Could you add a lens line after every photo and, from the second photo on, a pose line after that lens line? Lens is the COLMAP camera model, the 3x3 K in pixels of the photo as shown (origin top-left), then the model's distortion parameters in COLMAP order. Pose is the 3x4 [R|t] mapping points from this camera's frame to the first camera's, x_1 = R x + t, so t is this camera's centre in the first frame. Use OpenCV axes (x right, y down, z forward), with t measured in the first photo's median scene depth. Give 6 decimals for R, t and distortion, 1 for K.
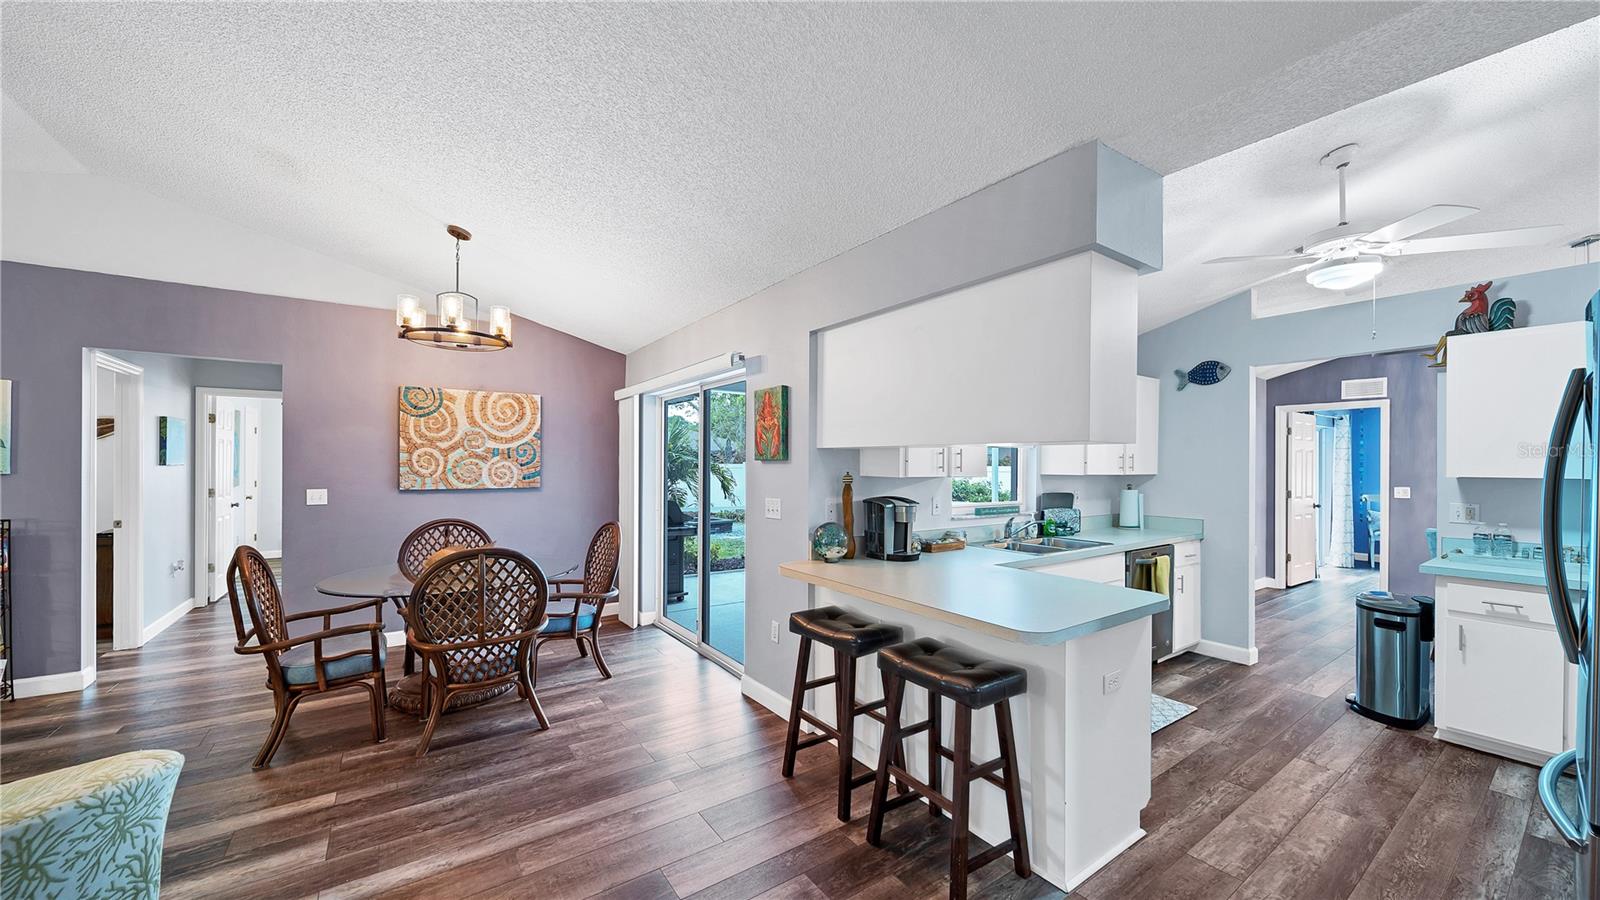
lens RADIAL K [[578.8, 0, 798.3], [0, 578.8, 466.0], [0, 0, 1]] dist [-0.001613, -0.000684]
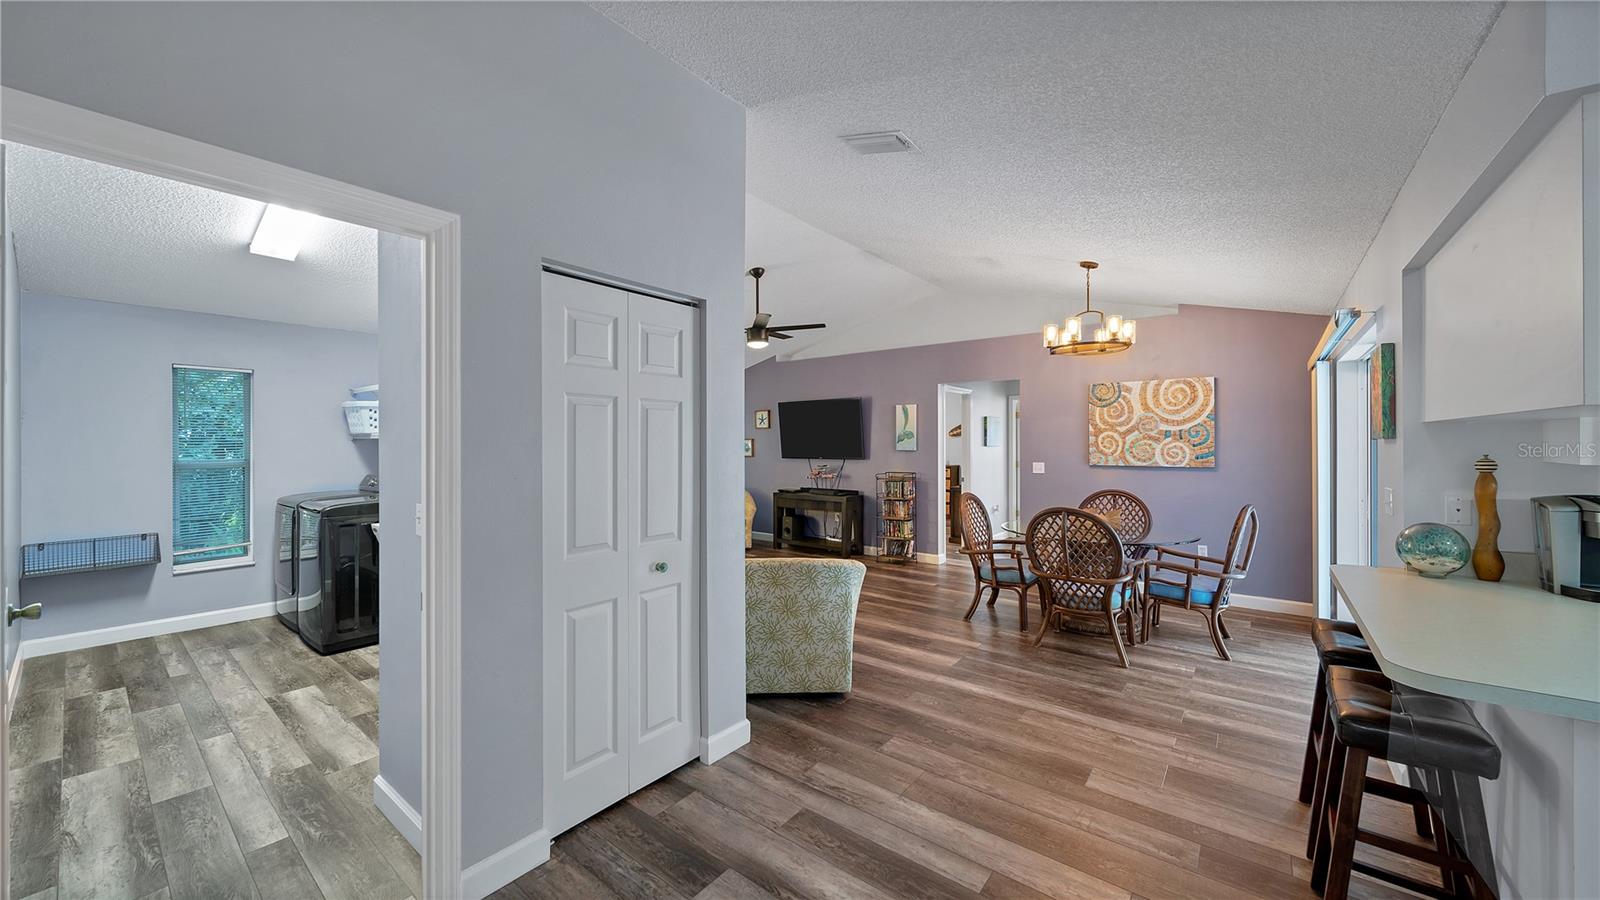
lens RADIAL K [[578.8, 0, 797.2], [0, 578.8, 443.8], [0, 0, 1]] dist [-0.001613, -0.000684]
pose [[0.282195, -0.005714, -0.959340, 0.386493], [0.000483, 0.999983, -0.005814, 0.001185], [0.959357, 0.001177, 0.282193, 0.014354]]
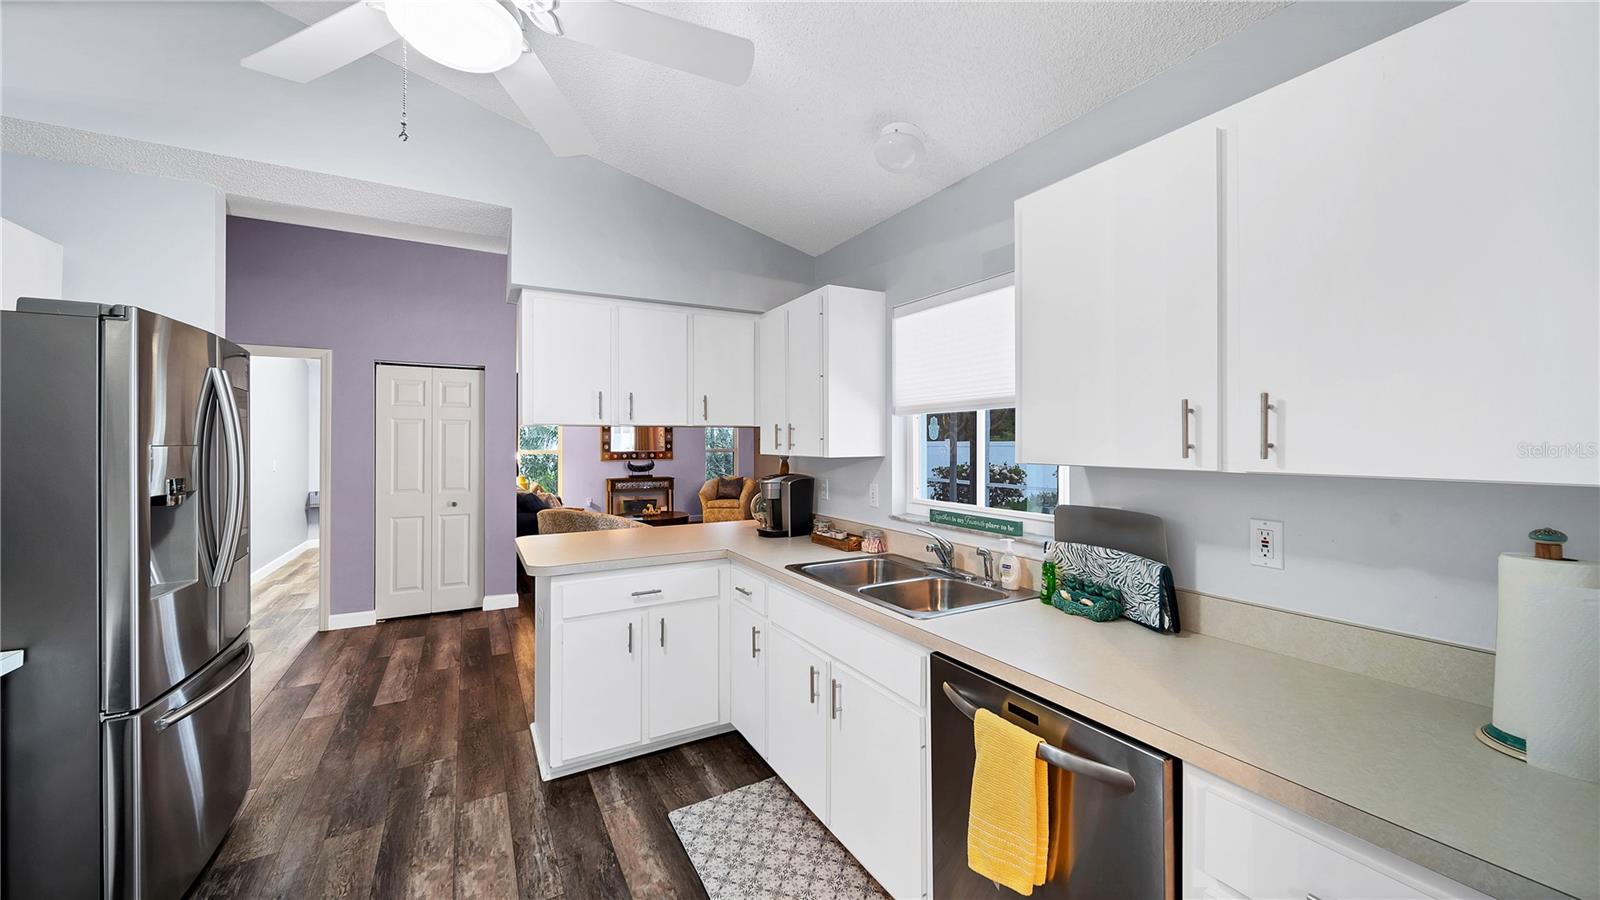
lens RADIAL K [[578.8, 0, 786.8], [0, 578.8, 436.1], [0, 0, 1]] dist [-0.001613, -0.000684]
pose [[-0.098362, -0.011518, -0.995084, 0.879134], [0.000658, 0.999932, -0.011639, 0.000089], [0.995150, -0.001800, -0.098348, 0.833458]]
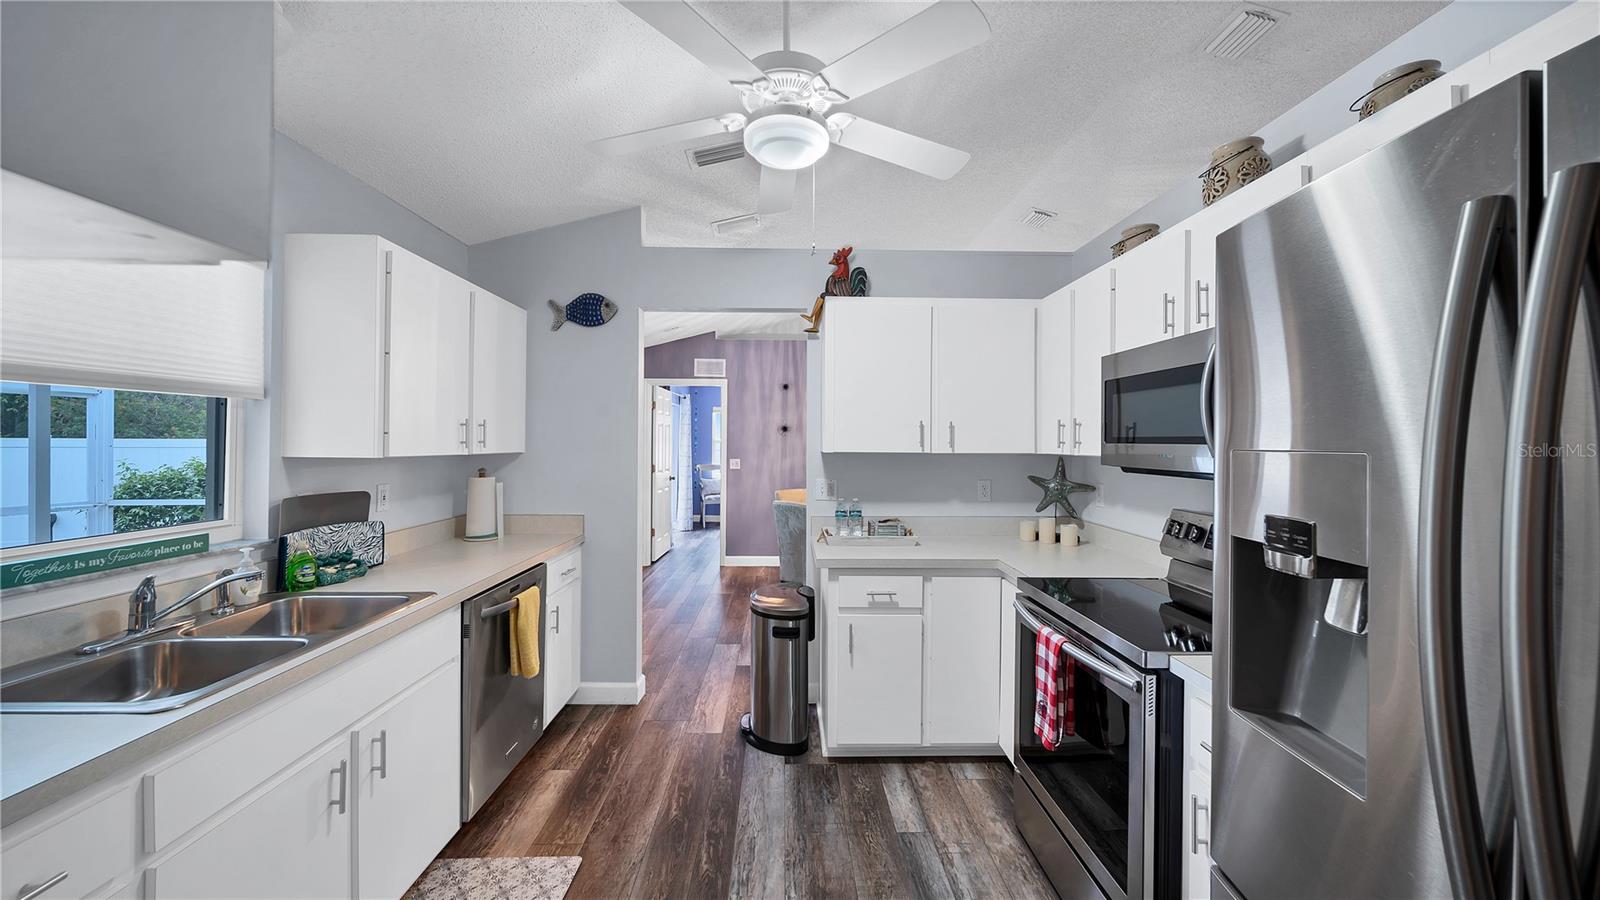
lens RADIAL K [[578.8, 0, 798.7], [0, 578.8, 436.8], [0, 0, 1]] dist [-0.001613, -0.000684]
pose [[0.553534, 0.005788, 0.832807, 0.266694], [-0.001111, 0.999980, -0.006212, 0.000464], [-0.832826, 0.002513, 0.553529, 0.406222]]
